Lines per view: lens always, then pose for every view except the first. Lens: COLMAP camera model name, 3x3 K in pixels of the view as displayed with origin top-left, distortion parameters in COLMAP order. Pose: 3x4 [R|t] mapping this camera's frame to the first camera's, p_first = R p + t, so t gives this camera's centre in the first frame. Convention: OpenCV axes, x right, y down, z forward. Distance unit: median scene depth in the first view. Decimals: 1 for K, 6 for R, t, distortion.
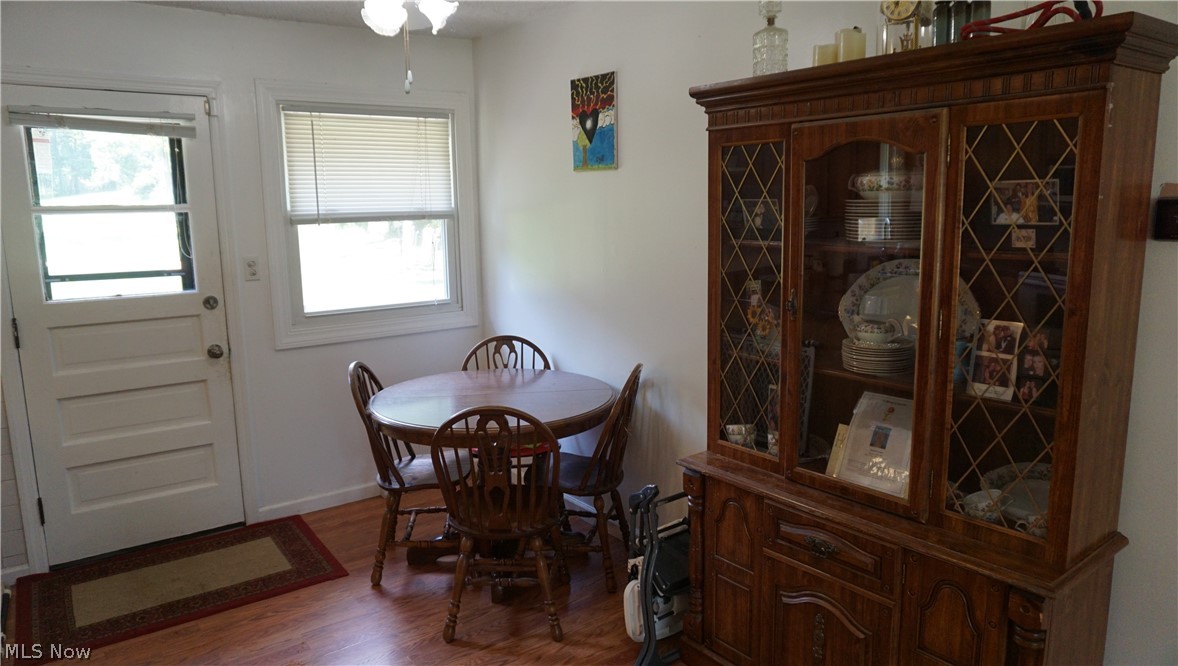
lens RADIAL K [[767.7, 0, 589.0], [0, 767.7, 333.0], [0, 0, 1]] dist [-0.048374, 0.036457]
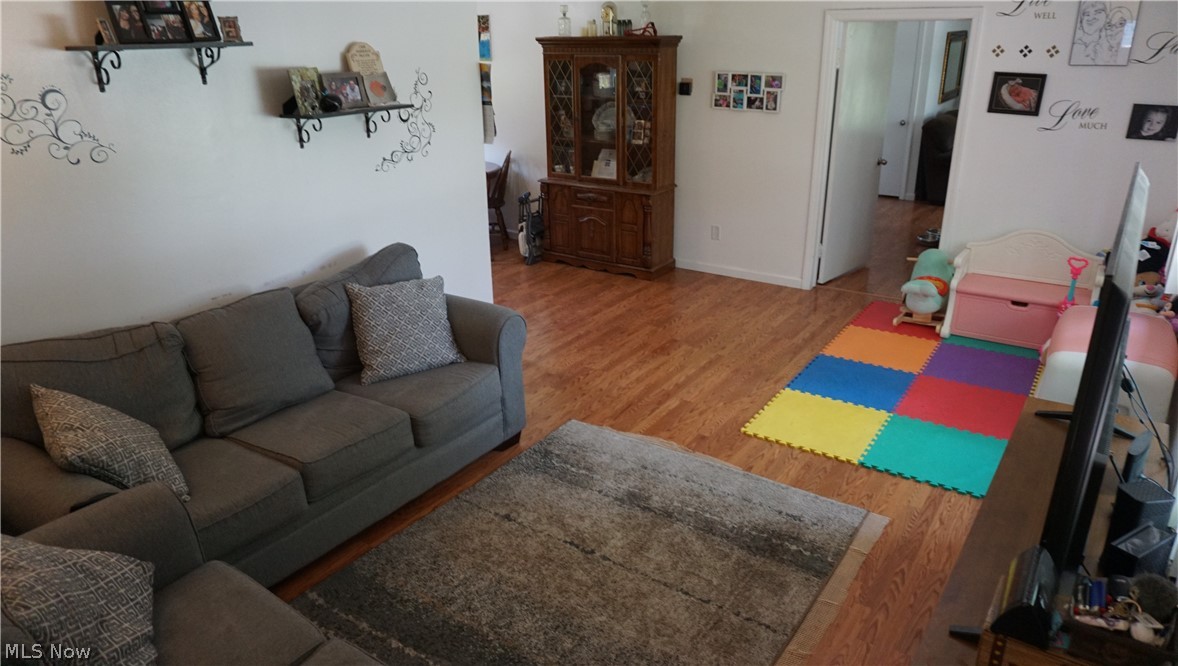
lens RADIAL K [[767.7, 0, 589.0], [0, 767.7, 333.0], [0, 0, 1]] dist [-0.048374, 0.036457]
pose [[0.948350, -0.109993, 0.297548, -0.625328], [0.049235, 0.977633, 0.204475, 0.162449], [-0.313383, -0.179265, 0.932553, -1.811721]]
